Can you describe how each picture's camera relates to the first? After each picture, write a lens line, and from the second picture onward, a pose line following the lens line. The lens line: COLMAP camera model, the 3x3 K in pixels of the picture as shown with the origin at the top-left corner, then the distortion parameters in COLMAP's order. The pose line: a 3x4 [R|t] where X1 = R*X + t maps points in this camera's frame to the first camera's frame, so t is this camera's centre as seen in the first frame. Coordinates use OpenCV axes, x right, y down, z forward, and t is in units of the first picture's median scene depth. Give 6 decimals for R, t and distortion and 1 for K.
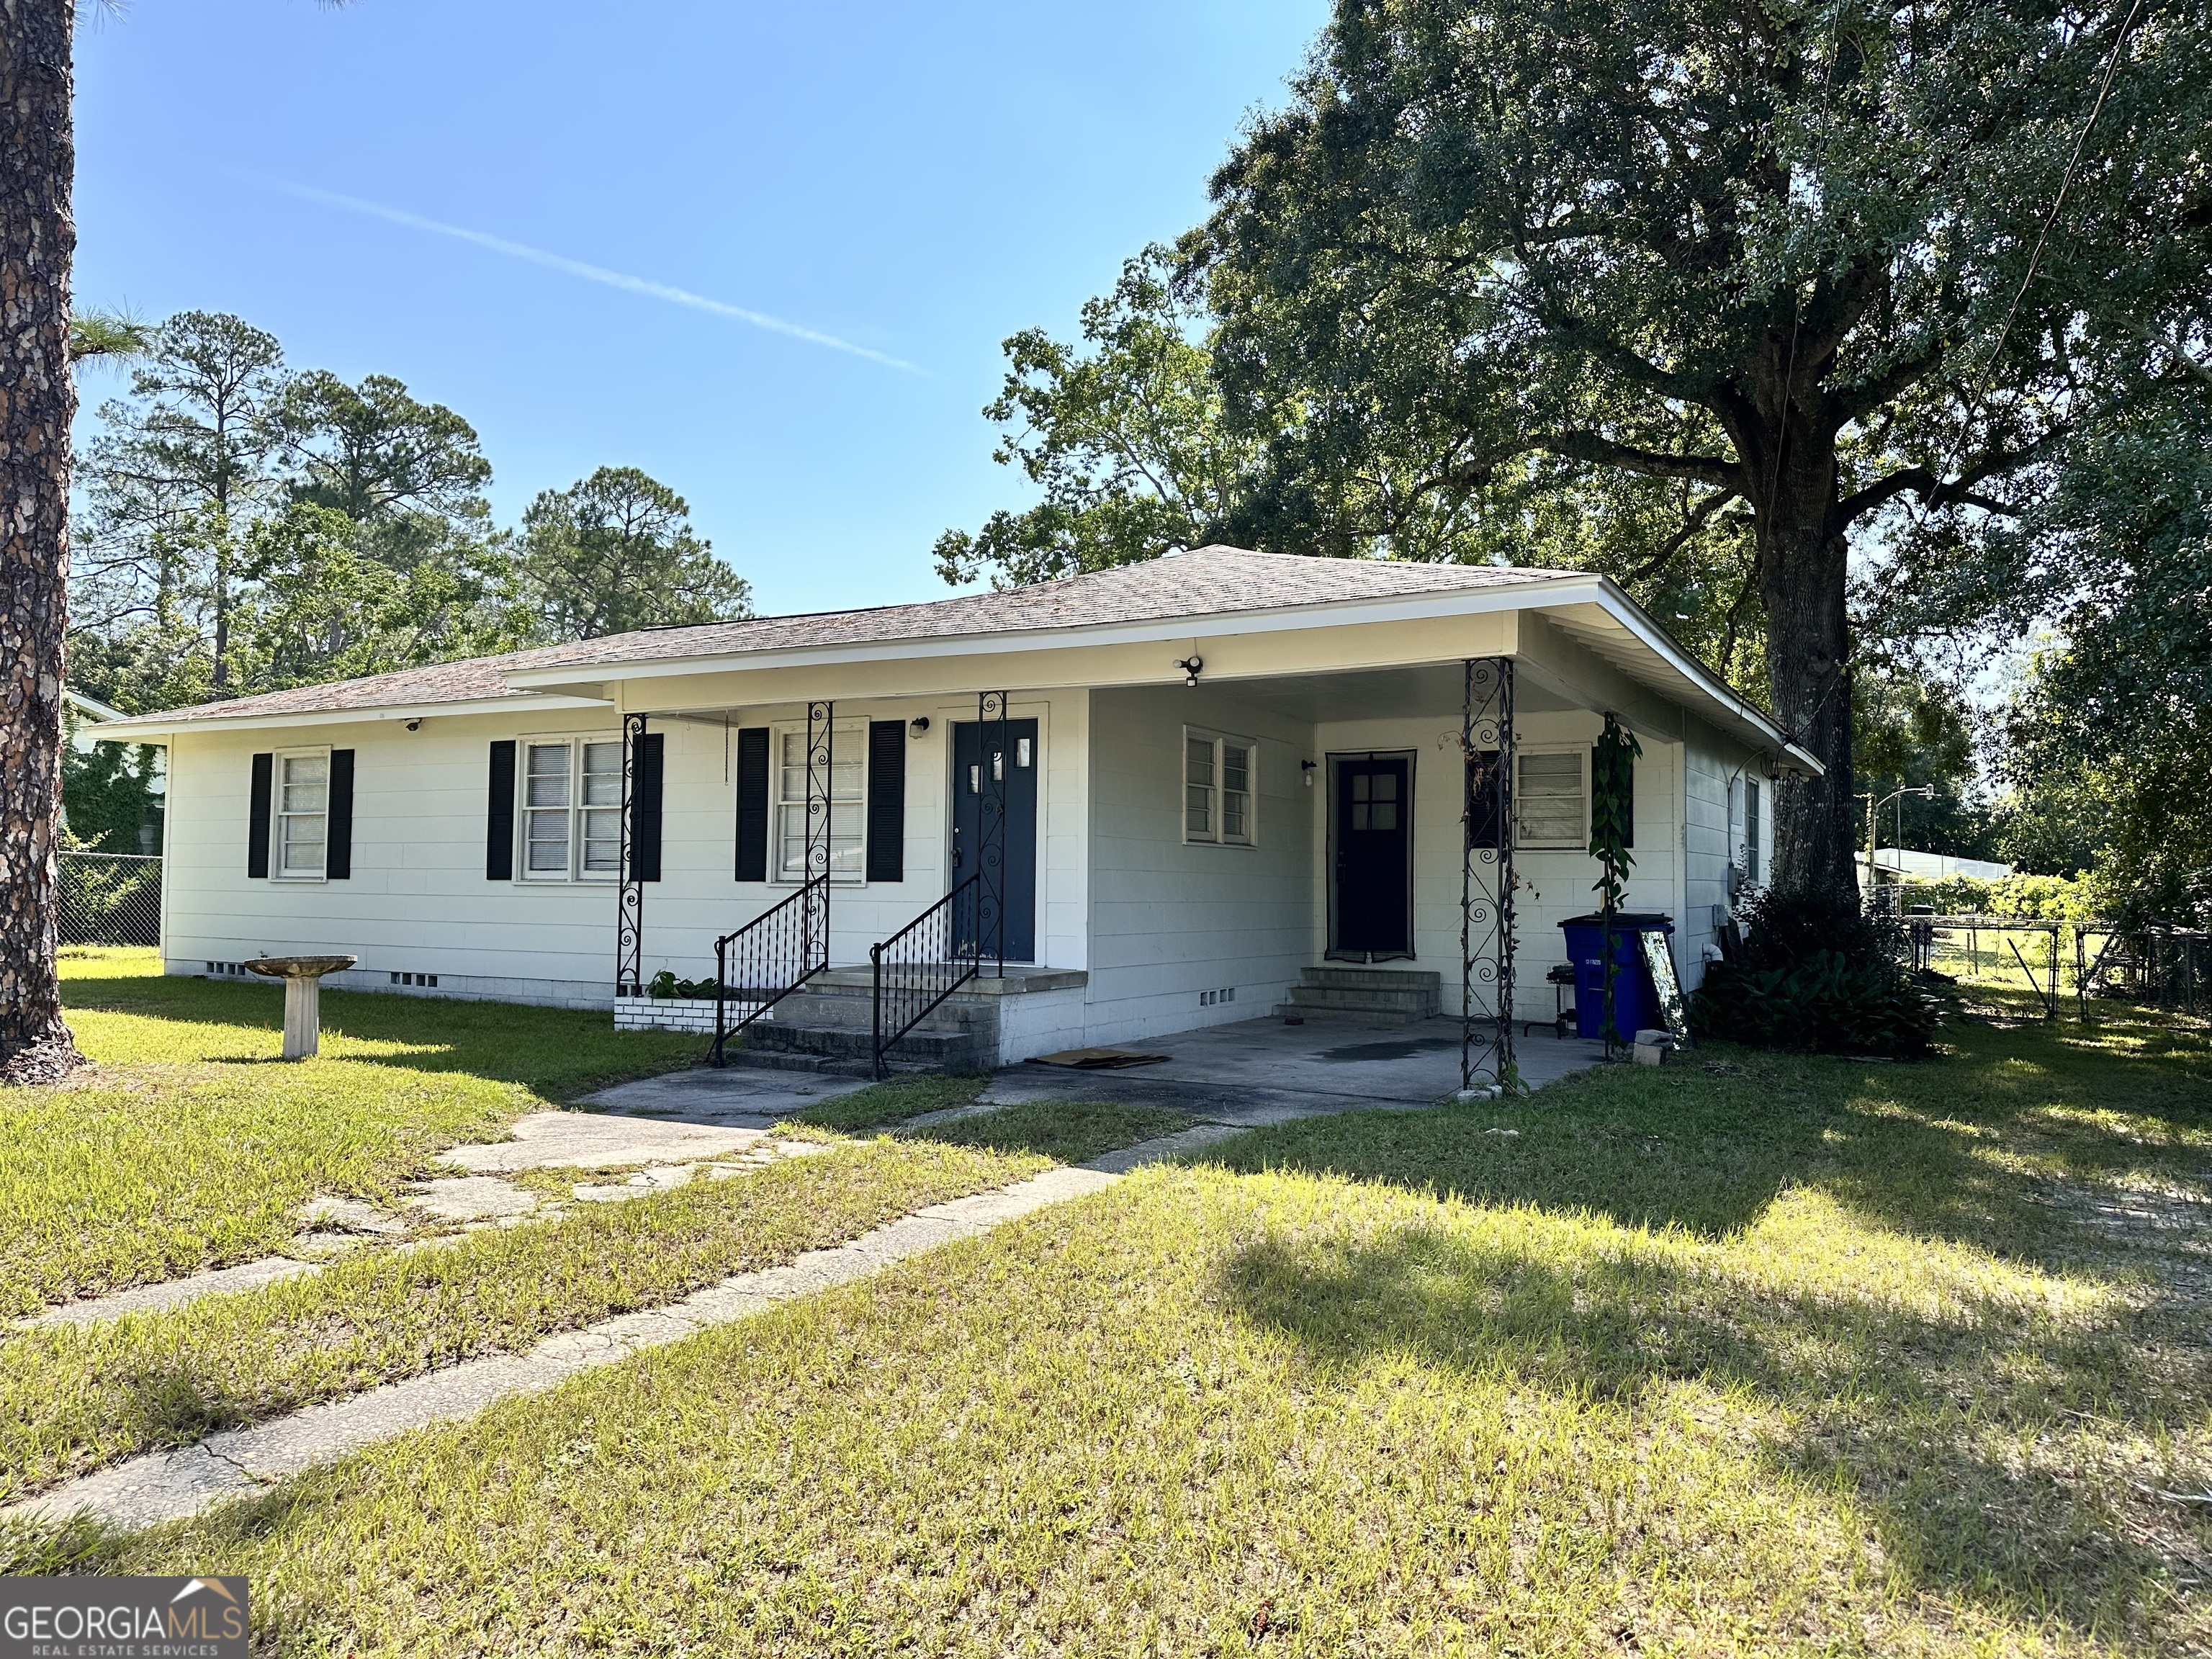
lens RADIAL K [[1569.2, 0, 1106.0], [0, 1569.2, 829.5], [0, 0, 1]] dist [0.004535, -0.000856]
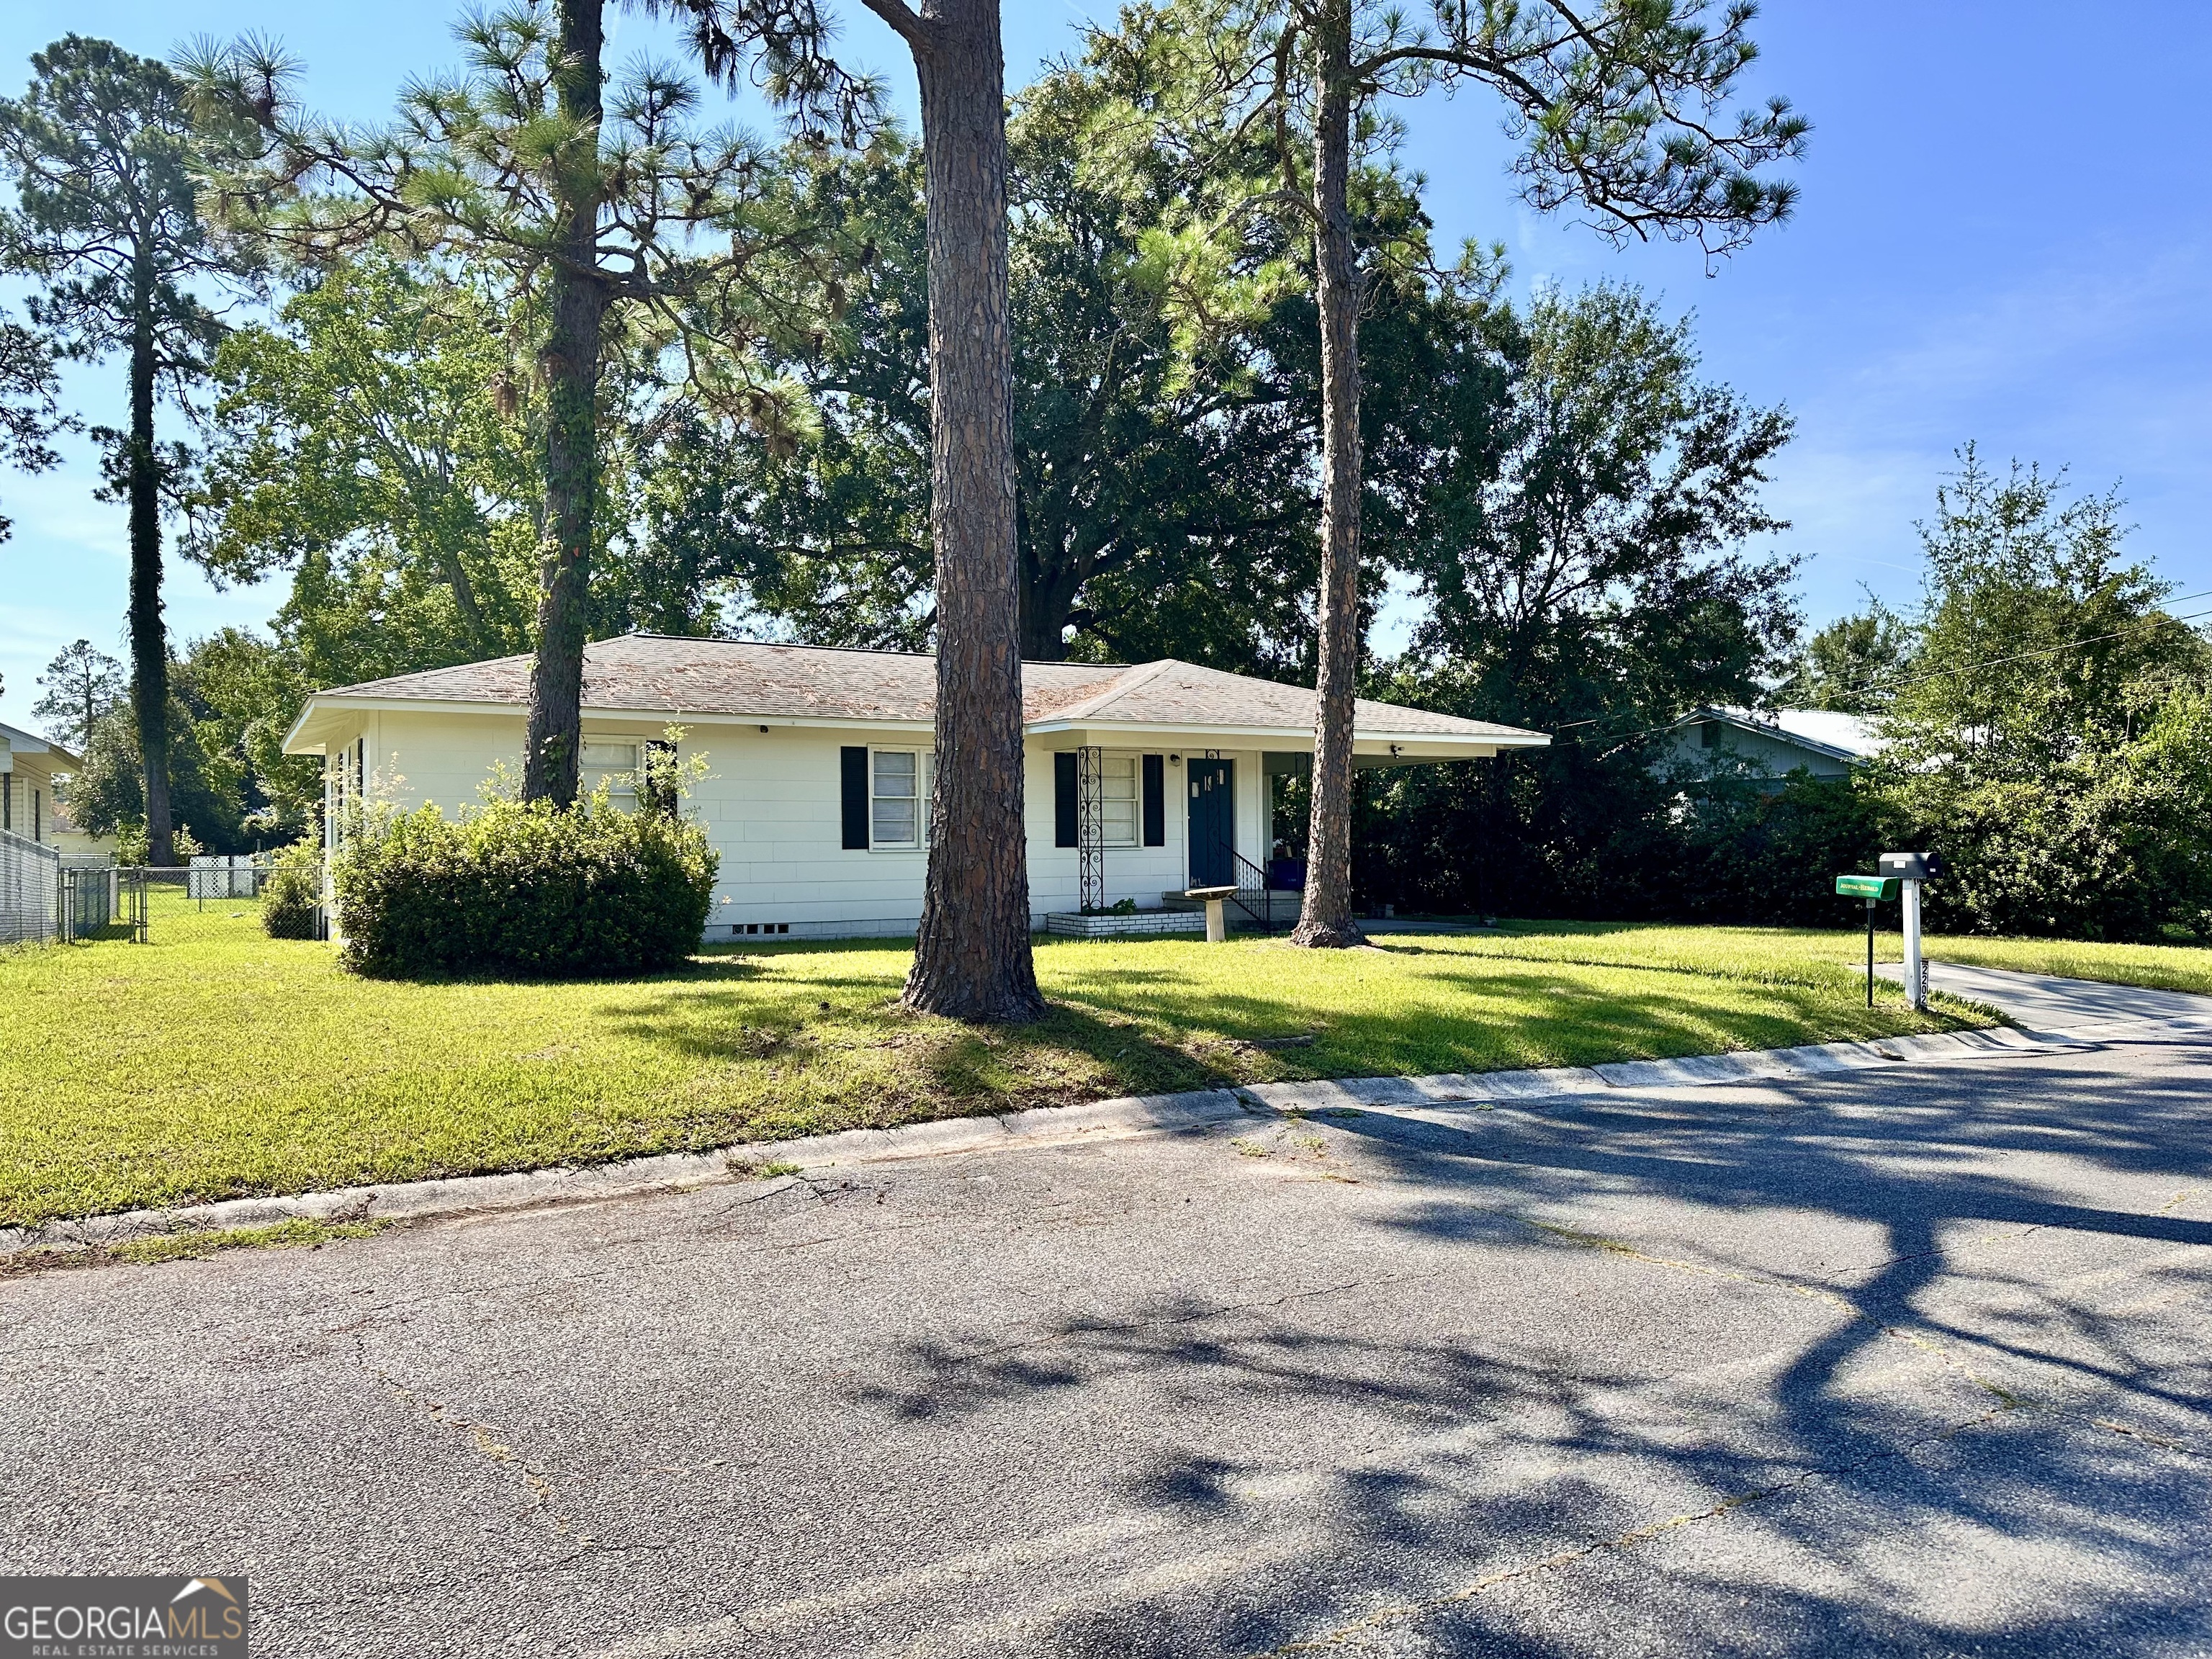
lens RADIAL K [[1569.2, 0, 1106.0], [0, 1569.2, 829.5], [0, 0, 1]] dist [0.004535, -0.000856]
pose [[0.522440, -0.000584, 0.852676, -1.423924], [-0.017445, 0.999783, 0.011373, -0.004186], [-0.852498, -0.020816, 0.522317, 0.107468]]
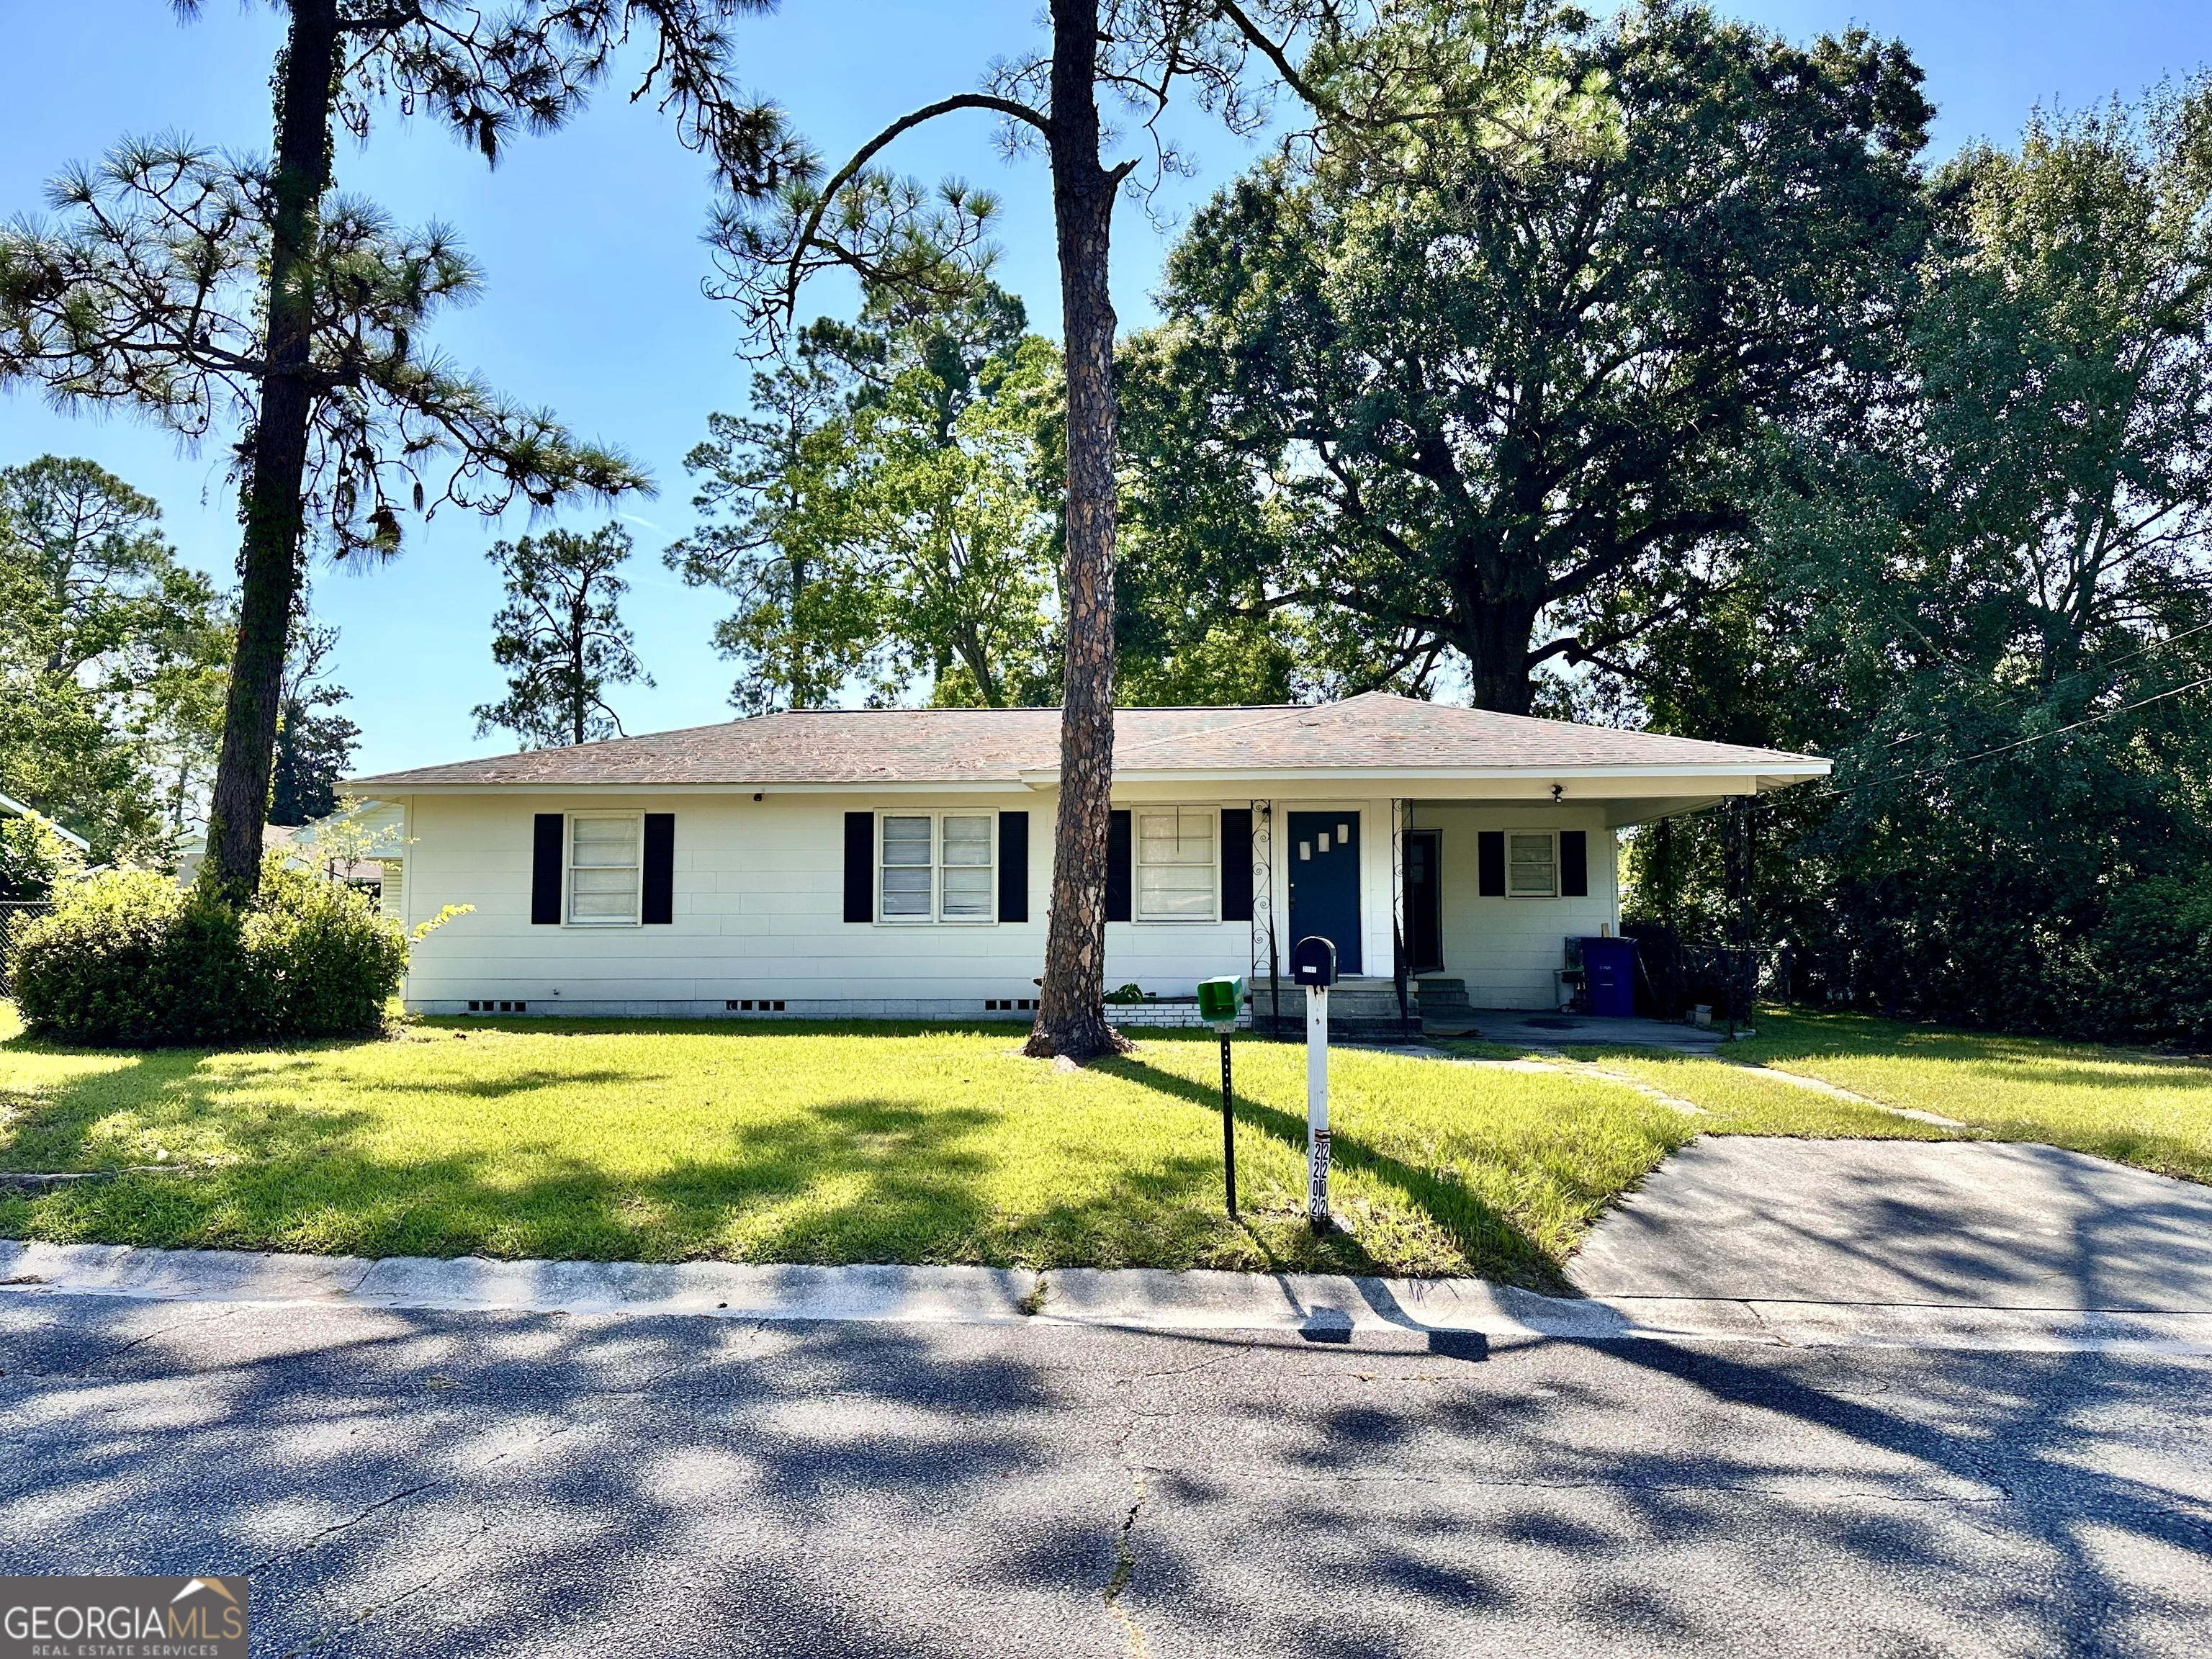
lens RADIAL K [[1569.2, 0, 1106.0], [0, 1569.2, 829.5], [0, 0, 1]] dist [0.004535, -0.000856]
pose [[0.907207, 0.014515, 0.420435, -0.732122], [-0.004656, 0.999690, -0.024466, -0.012425], [-0.420659, 0.020238, 0.906993, -0.222762]]
